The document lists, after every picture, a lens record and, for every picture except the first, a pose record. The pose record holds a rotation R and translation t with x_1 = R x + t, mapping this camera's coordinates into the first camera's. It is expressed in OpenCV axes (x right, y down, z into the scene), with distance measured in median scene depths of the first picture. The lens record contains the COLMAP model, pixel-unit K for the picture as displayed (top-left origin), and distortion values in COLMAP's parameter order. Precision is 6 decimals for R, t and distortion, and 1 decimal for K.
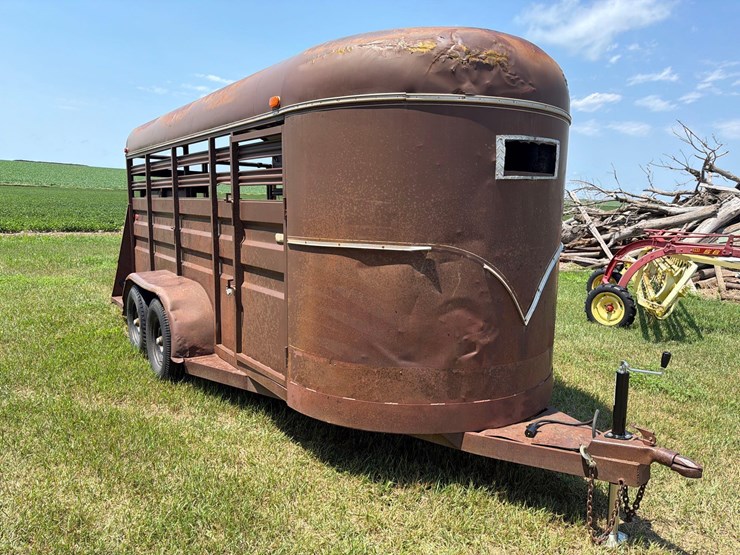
lens RADIAL K [[558.0, 0, 377.0], [0, 558.0, 273.3], [0, 0, 1]] dist [0.063353, -0.091308]
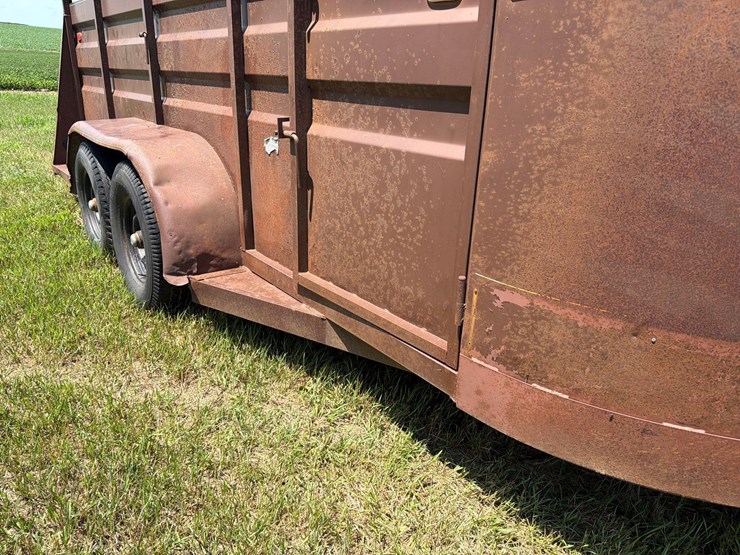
lens RADIAL K [[558.0, 0, 365.8], [0, 558.0, 278.8], [0, 0, 1]] dist [0.063353, -0.091308]
pose [[0.999366, 0.002687, 0.035499, -0.198830], [-0.010443, 0.975410, 0.220149, 0.035842], [-0.034035, -0.220380, 0.974820, 0.486787]]
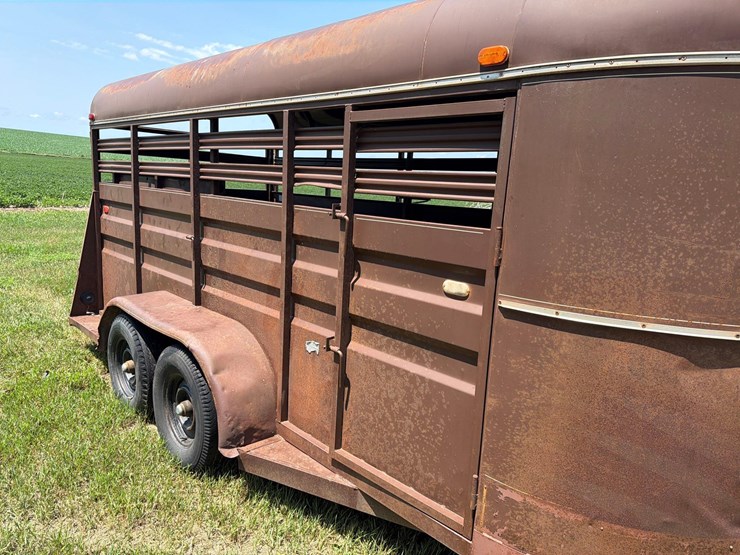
lens RADIAL K [[558.0, 0, 369.7], [0, 558.0, 279.1], [0, 0, 1]] dist [0.063353, -0.091308]
pose [[0.990921, 0.017475, 0.133305, -0.287097], [-0.024036, 0.998569, 0.047769, -0.082408], [-0.132279, -0.050539, 0.989923, 0.346772]]
